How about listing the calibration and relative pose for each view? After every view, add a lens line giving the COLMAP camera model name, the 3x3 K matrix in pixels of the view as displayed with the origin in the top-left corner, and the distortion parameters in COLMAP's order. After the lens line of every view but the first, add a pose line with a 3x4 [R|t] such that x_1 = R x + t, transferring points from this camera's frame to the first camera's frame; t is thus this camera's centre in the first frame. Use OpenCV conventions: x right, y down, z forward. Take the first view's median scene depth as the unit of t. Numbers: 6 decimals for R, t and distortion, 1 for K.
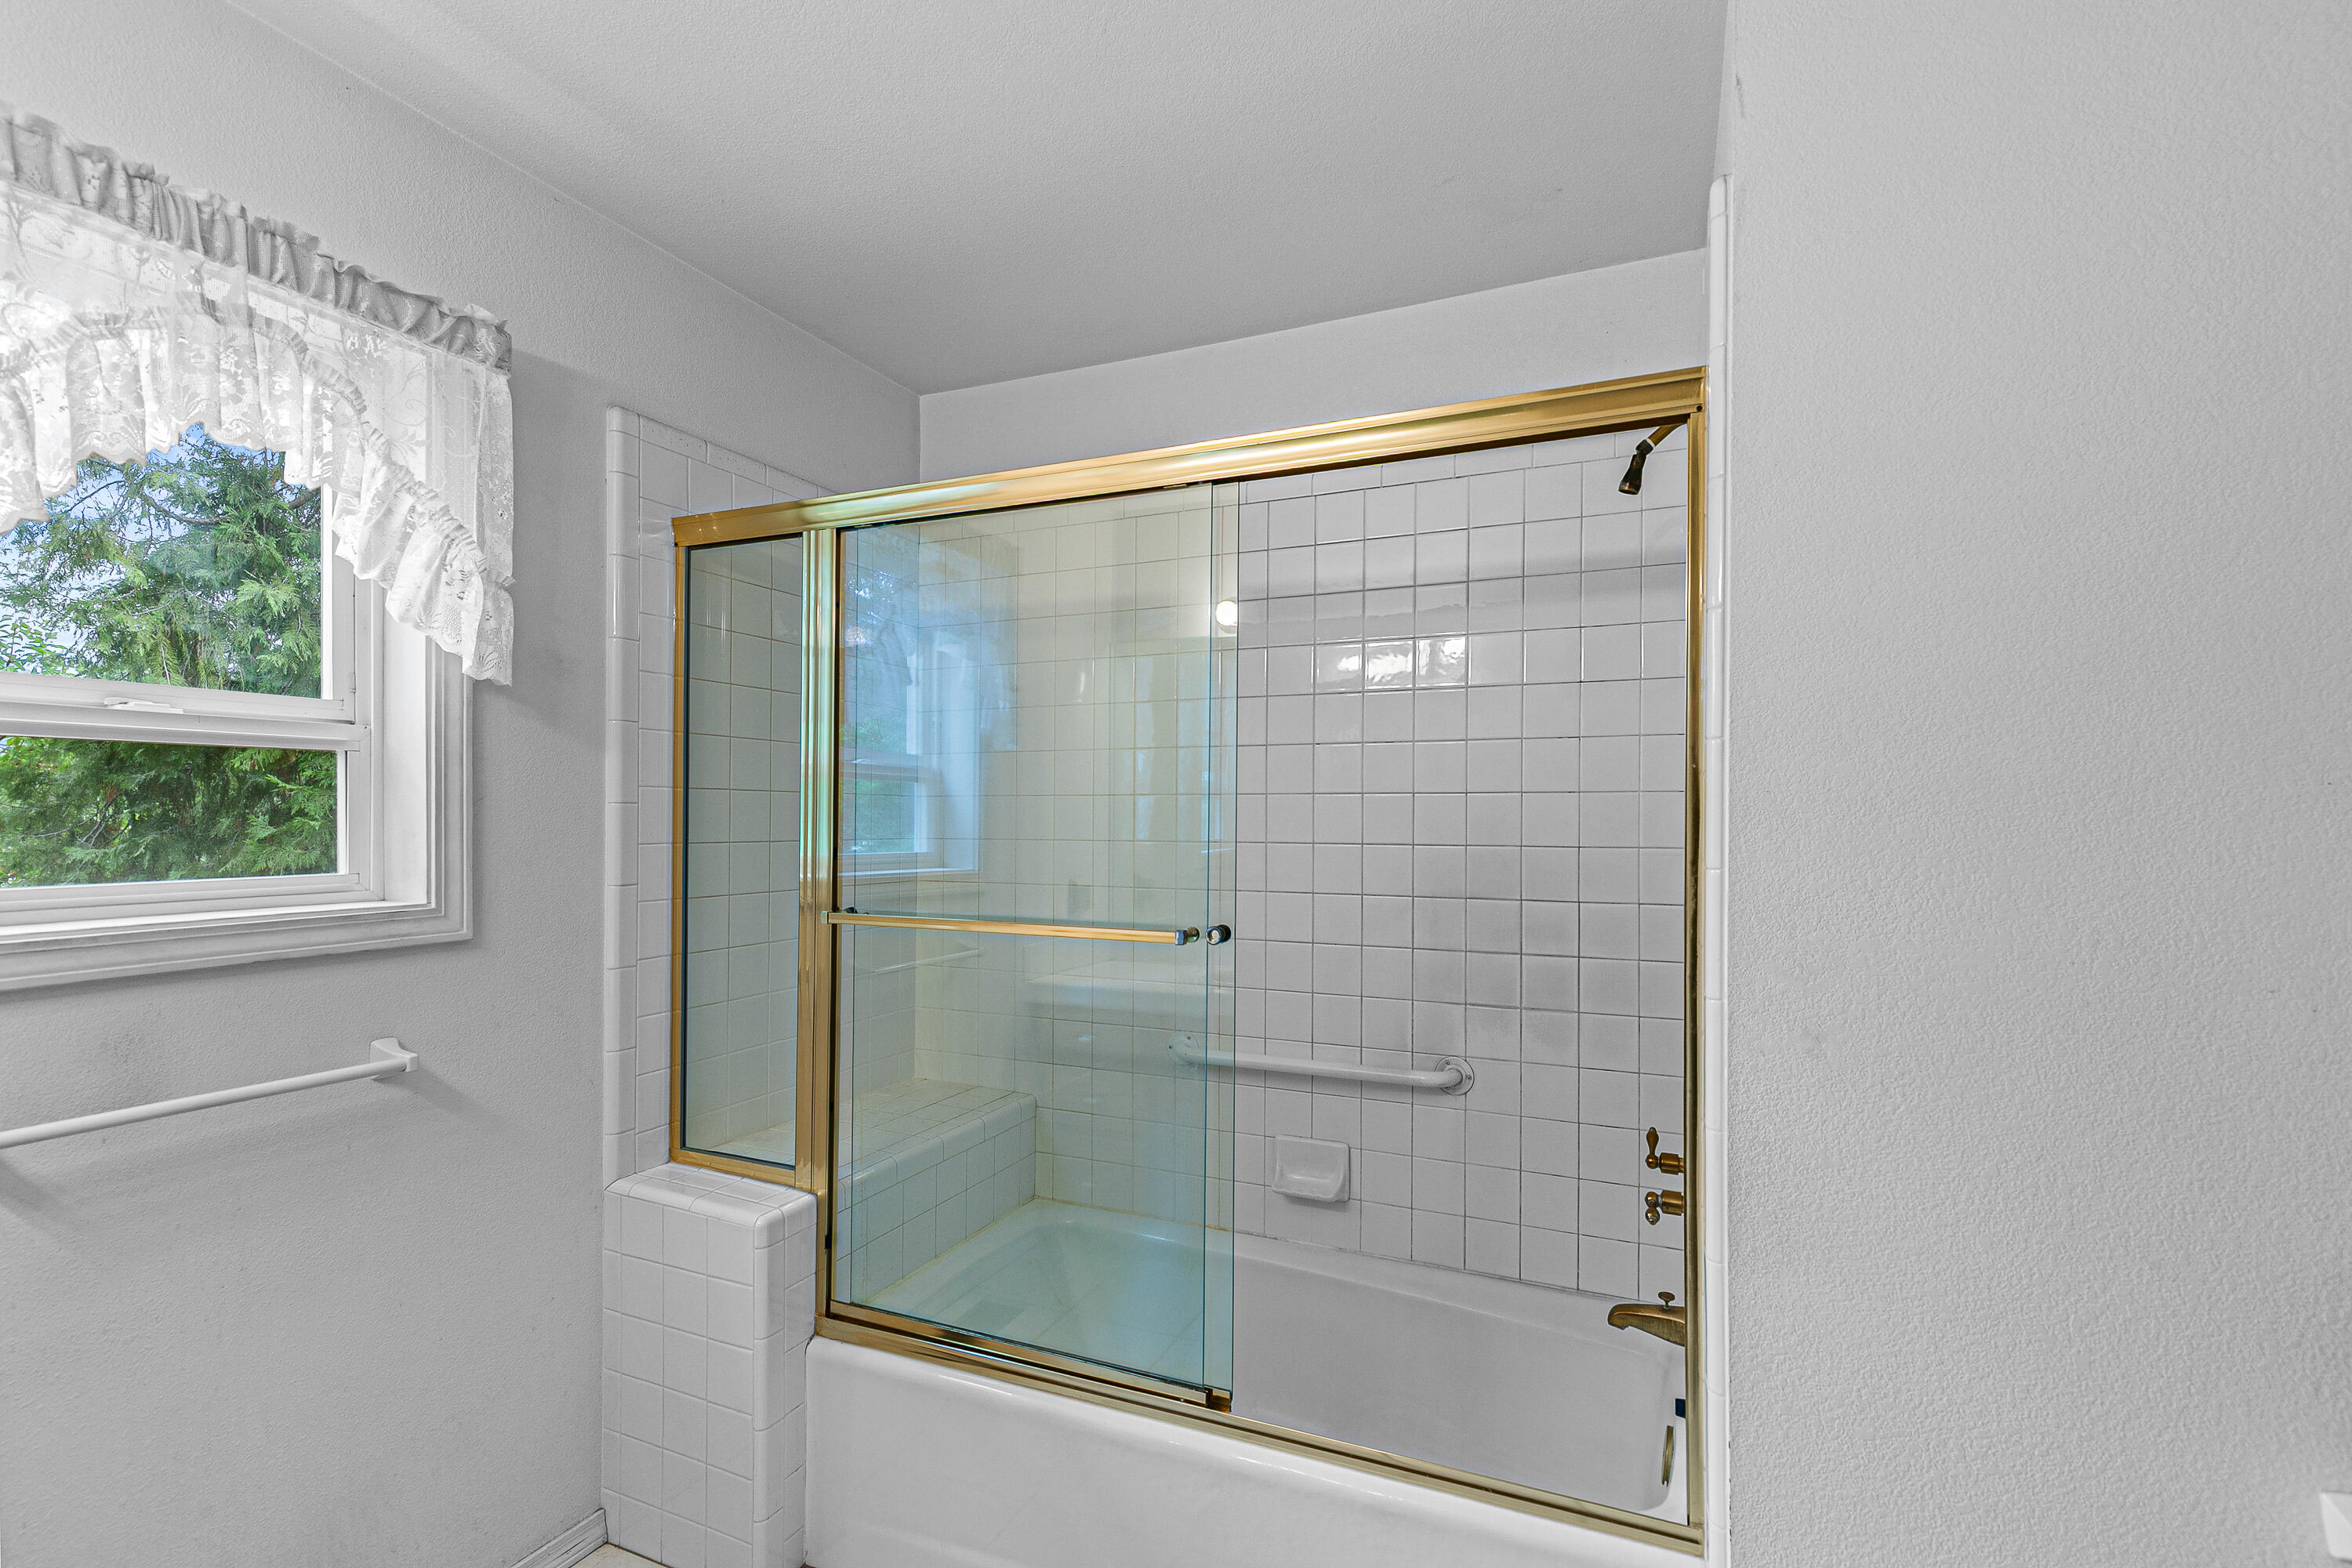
lens RADIAL K [[1073.2, 0, 1173.5], [0, 1073.2, 808.9], [0, 0, 1]] dist [0.009018, -0.003409]
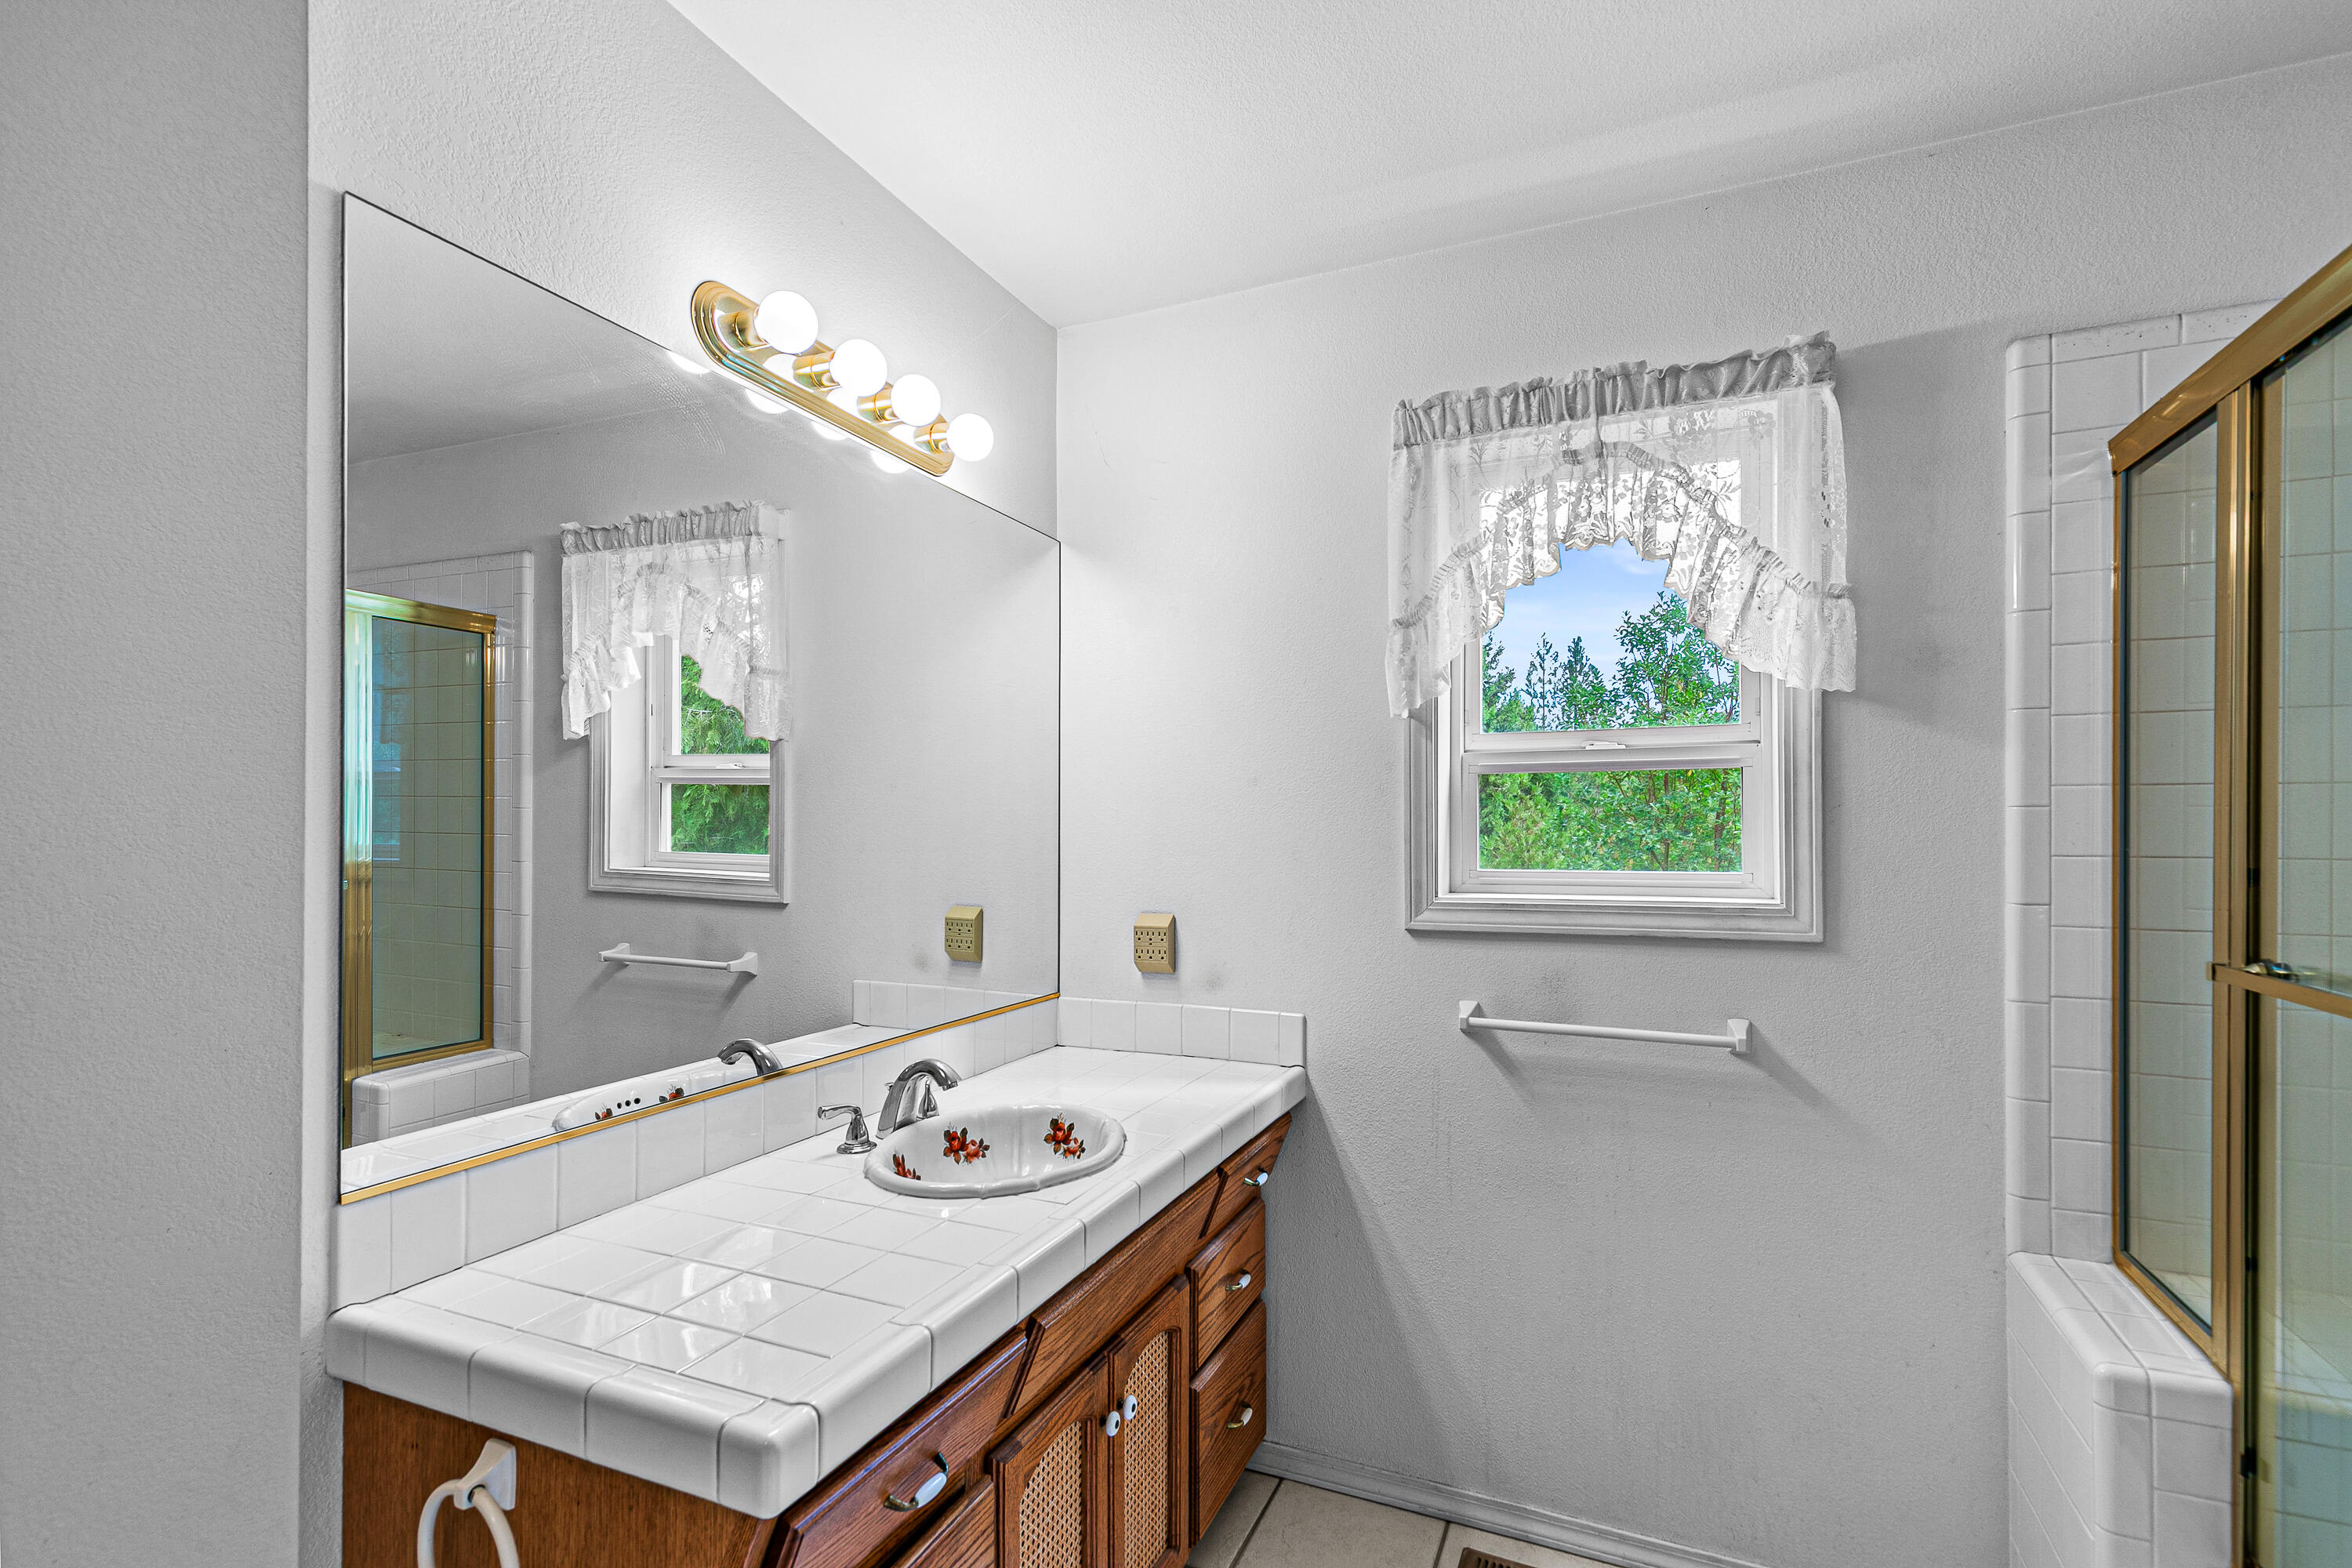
lens RADIAL K [[1073.2, 0, 1169.0], [0, 1073.2, 820.3], [0, 0, 1]] dist [0.009018, -0.003409]
pose [[-0.001630, -0.008949, -0.999959, 0.408340], [0.009323, 0.999916, -0.008964, 0.008370], [0.999955, -0.009337, -0.001546, 0.405709]]
